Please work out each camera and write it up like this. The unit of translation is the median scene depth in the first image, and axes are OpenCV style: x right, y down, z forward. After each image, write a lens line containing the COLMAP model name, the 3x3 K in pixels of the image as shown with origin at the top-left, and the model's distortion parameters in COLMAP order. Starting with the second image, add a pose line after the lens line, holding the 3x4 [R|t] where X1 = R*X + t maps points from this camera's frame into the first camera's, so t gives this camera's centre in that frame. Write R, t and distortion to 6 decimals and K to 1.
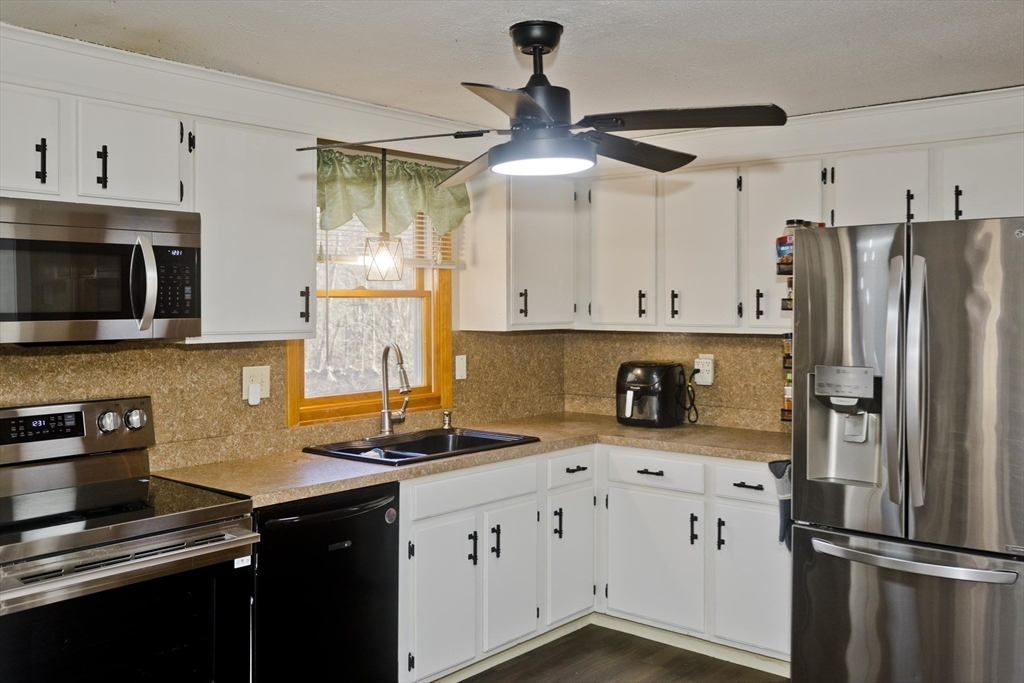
lens RADIAL K [[965.5, 0, 501.5], [0, 965.5, 338.7], [0, 0, 1]] dist [0.007997, 0.000000]
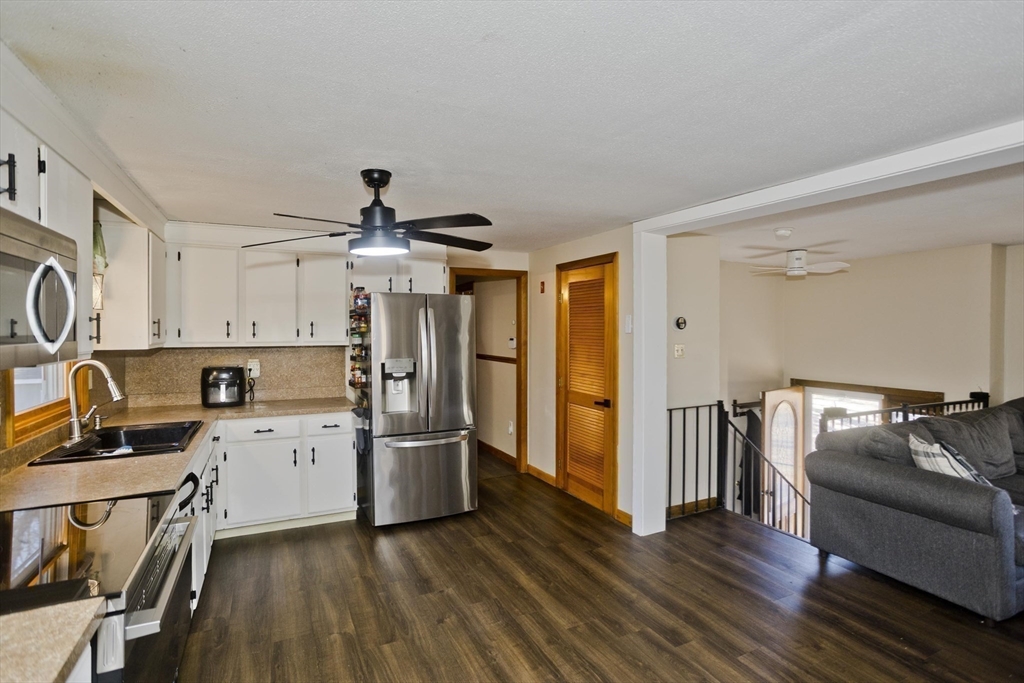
lens RADIAL K [[507.2, 0, 505.2], [0, 507.2, 340.2], [0, 0, 1]] dist [-0.011277, 0.004942]
pose [[0.405730, -0.017414, 0.913827, -0.468227], [0.036003, 0.999347, 0.003059, -0.004949], [-0.913284, 0.031660, 0.406092, 0.265505]]
